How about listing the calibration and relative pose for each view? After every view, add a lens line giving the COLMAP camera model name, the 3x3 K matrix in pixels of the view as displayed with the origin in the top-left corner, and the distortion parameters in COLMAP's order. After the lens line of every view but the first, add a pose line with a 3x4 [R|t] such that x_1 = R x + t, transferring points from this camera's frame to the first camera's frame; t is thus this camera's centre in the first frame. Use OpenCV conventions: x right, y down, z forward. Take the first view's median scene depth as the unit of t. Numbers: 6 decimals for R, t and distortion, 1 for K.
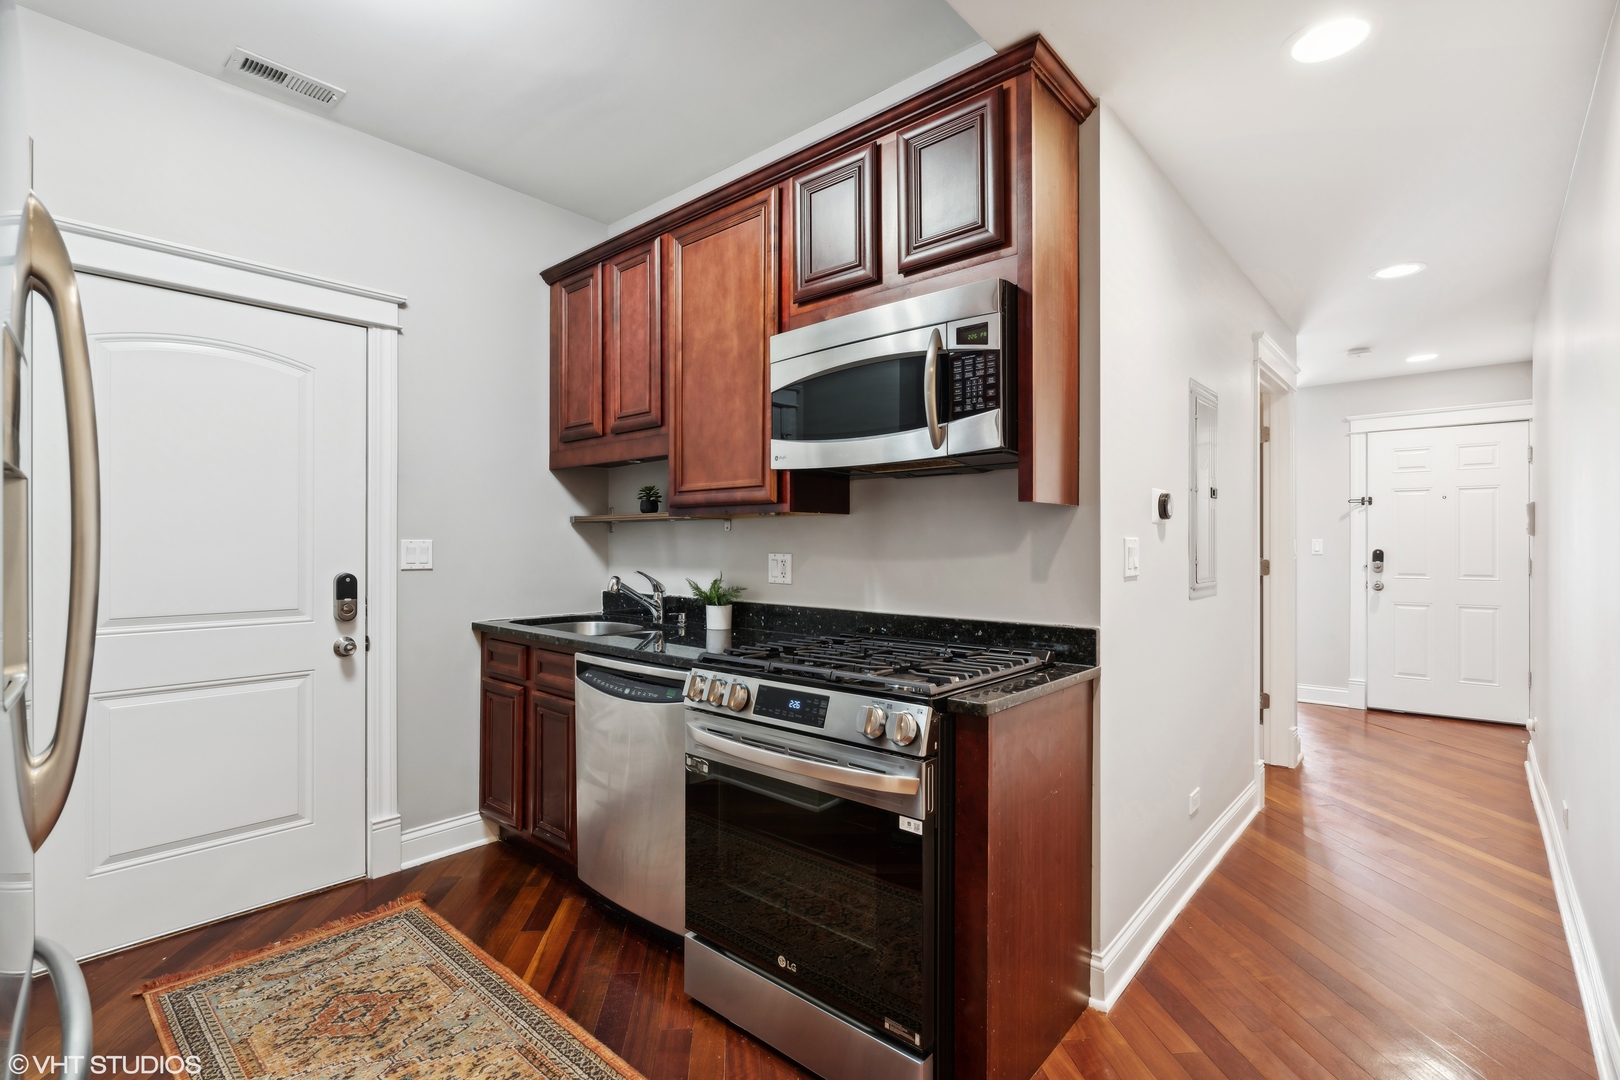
lens RADIAL K [[747.0, 0, 797.5], [0, 747.0, 545.2], [0, 0, 1]] dist [-0.001380, 0.000415]
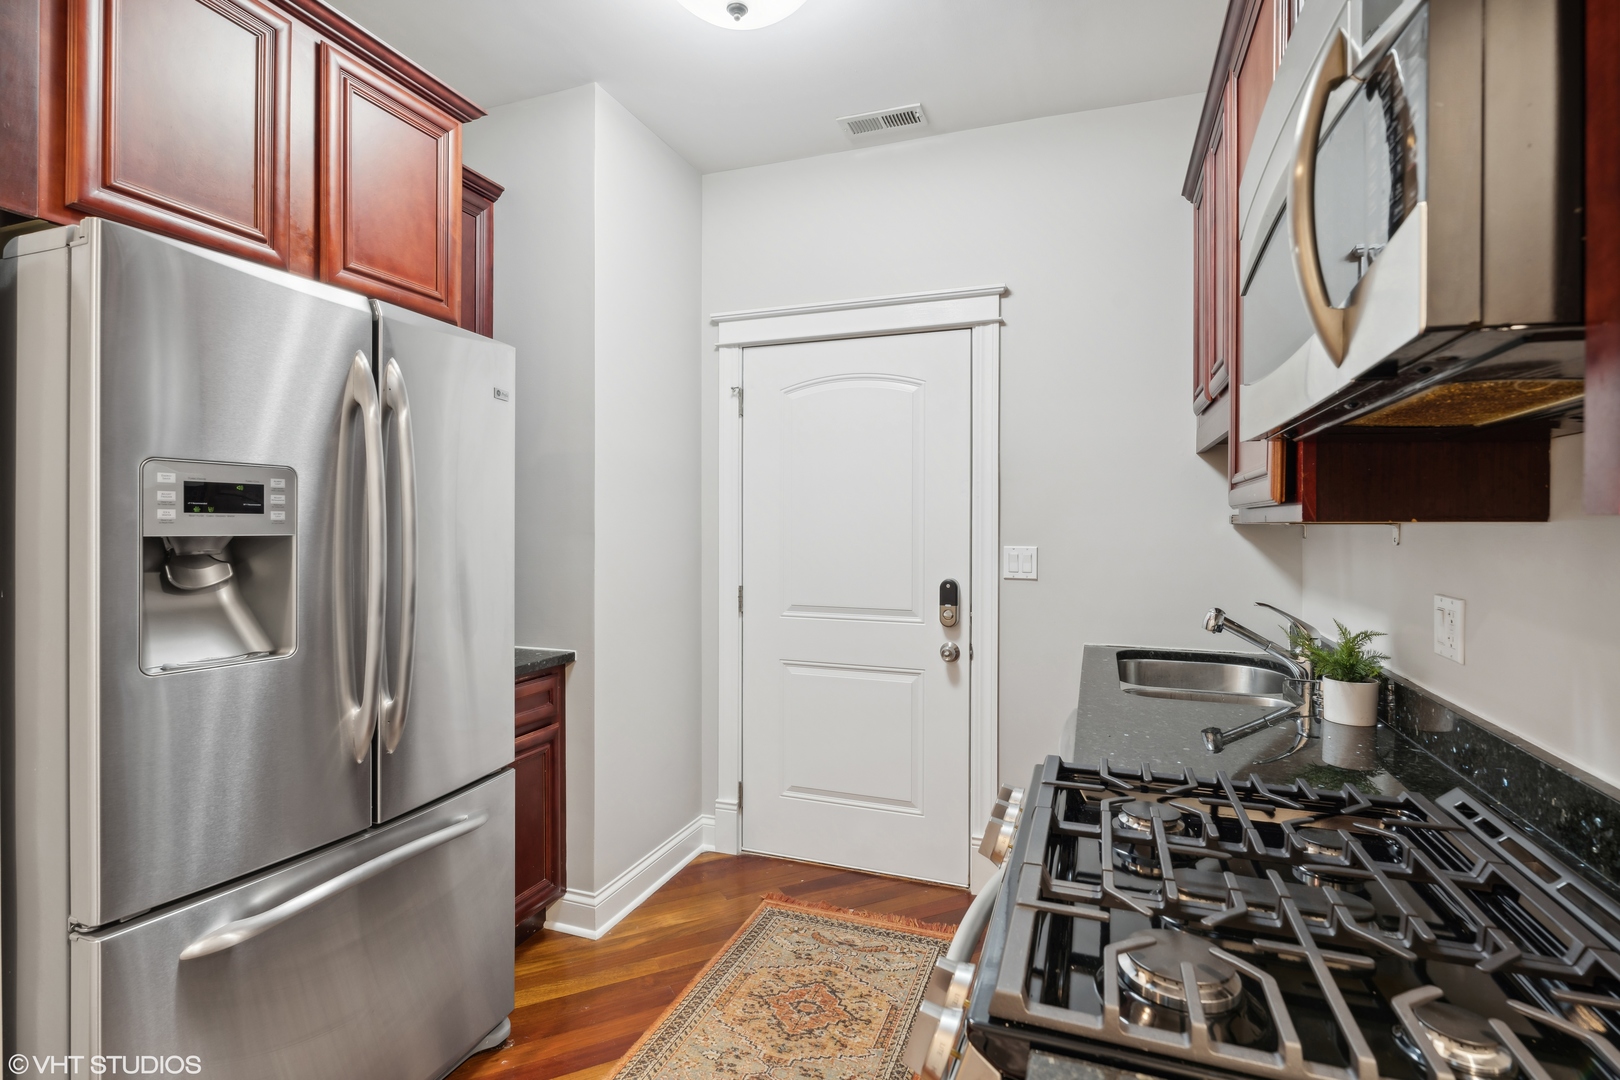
lens RADIAL K [[786.5, 0, 800.1], [0, 786.5, 530.5], [0, 0, 1]] dist [0.006804, 0.000639]
pose [[0.355919, 0.008400, -0.934479, 0.322360], [0.004812, 0.999930, 0.010822, -0.041912], [0.934505, -0.008349, 0.355853, 0.444759]]
